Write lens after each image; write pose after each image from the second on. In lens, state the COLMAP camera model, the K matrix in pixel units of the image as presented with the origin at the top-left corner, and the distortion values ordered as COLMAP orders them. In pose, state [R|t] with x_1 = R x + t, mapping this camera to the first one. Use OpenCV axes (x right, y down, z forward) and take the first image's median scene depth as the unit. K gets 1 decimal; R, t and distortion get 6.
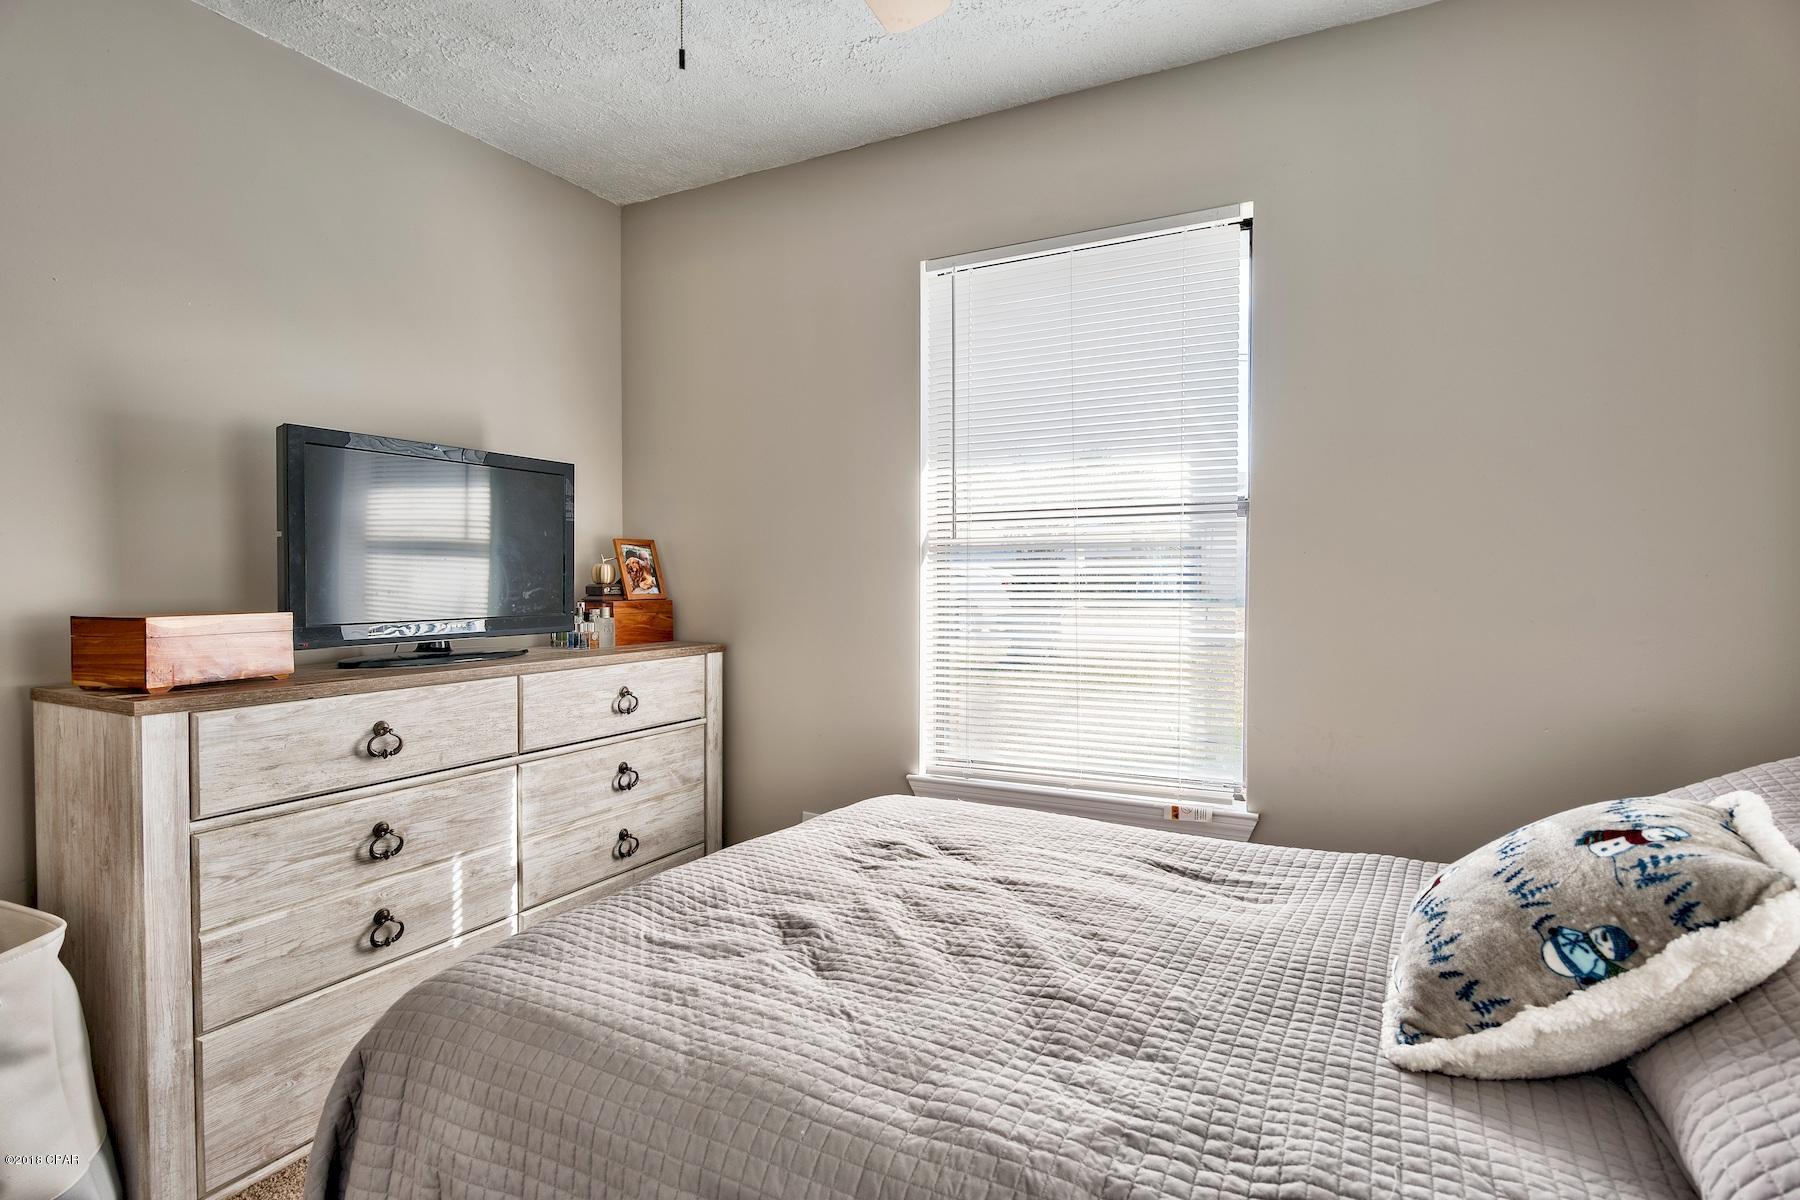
lens RADIAL K [[896.7, 0, 899.8], [0, 896.7, 600.2], [0, 0, 1]] dist [0.002375, -0.003083]
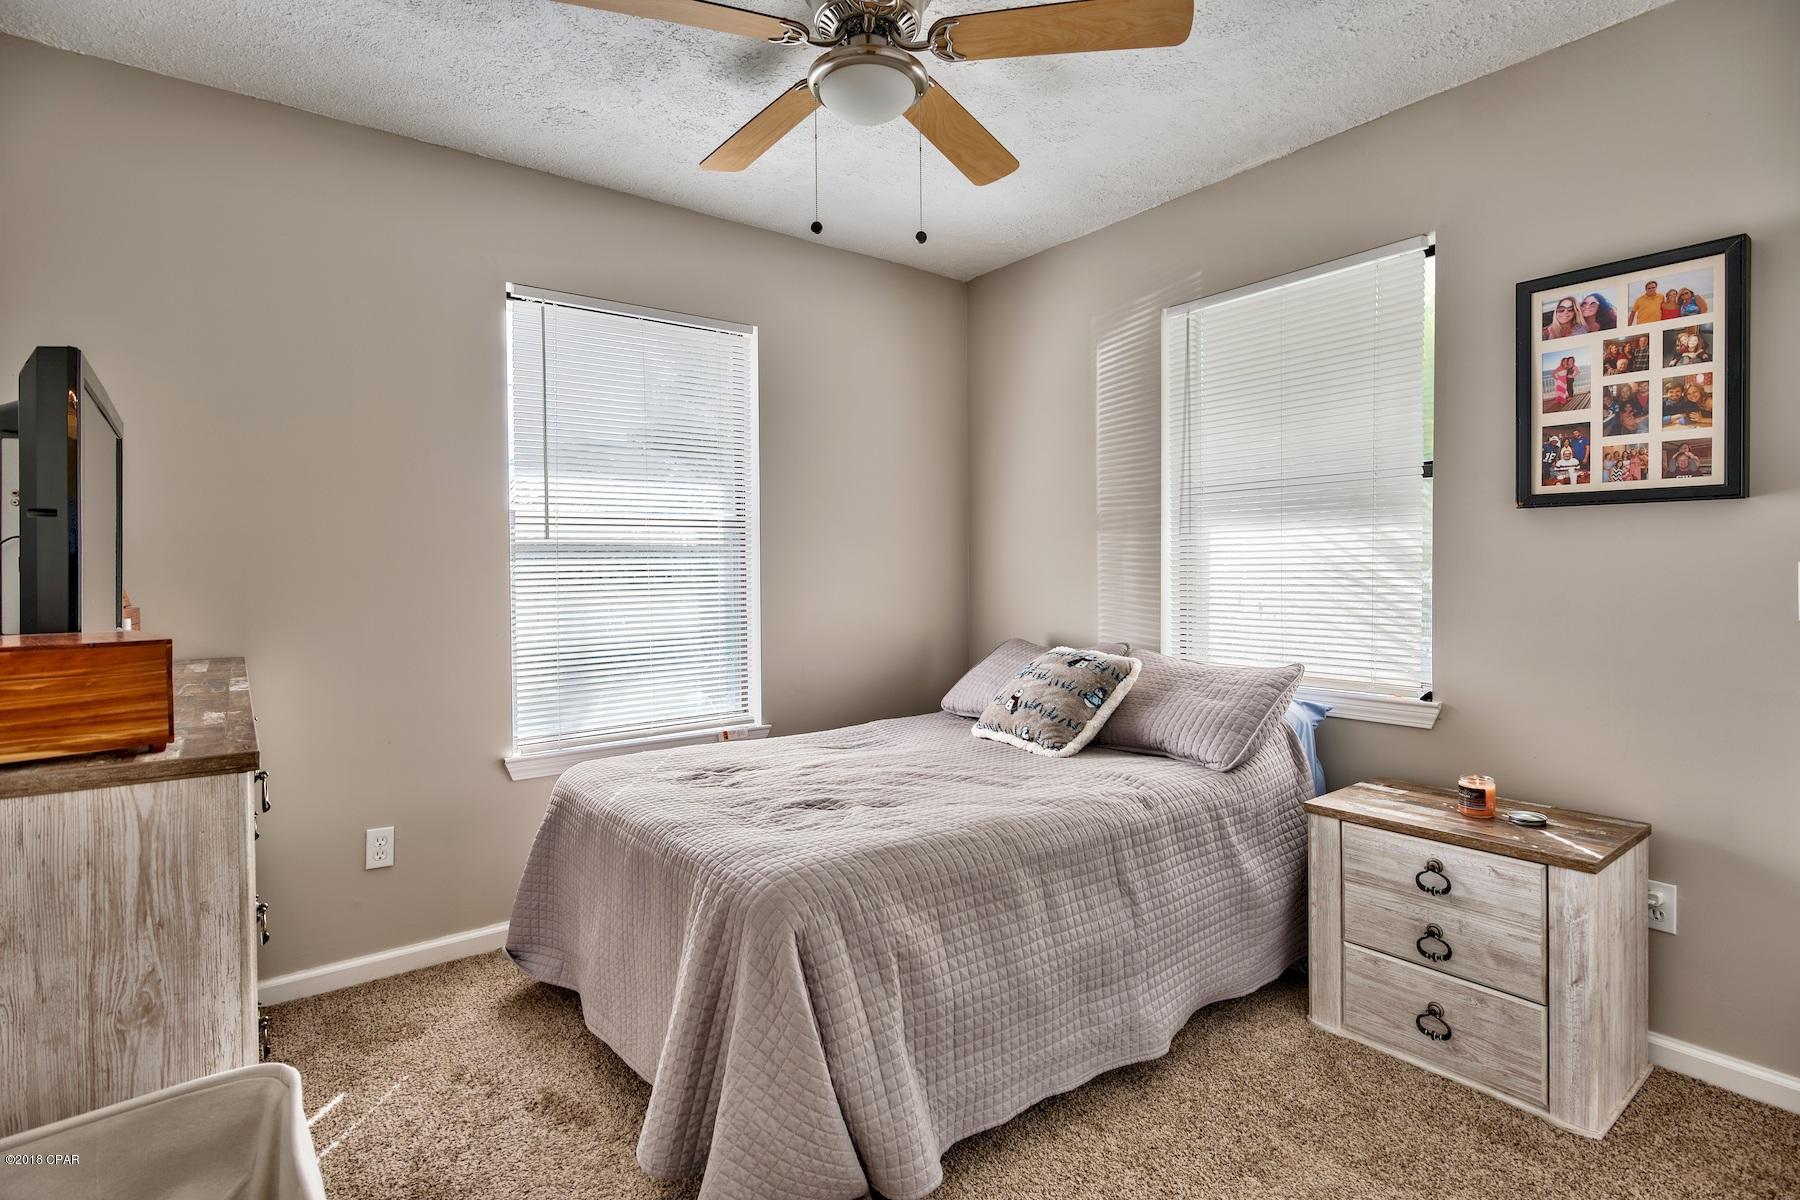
lens RADIAL K [[896.7, 0, 893.4], [0, 896.7, 583.5], [0, 0, 1]] dist [0.002375, -0.003083]
pose [[0.412948, -0.016997, 0.910596, -0.887269], [0.028498, 0.999577, 0.005735, -0.007302], [-0.910309, 0.023582, 0.413258, 0.155199]]
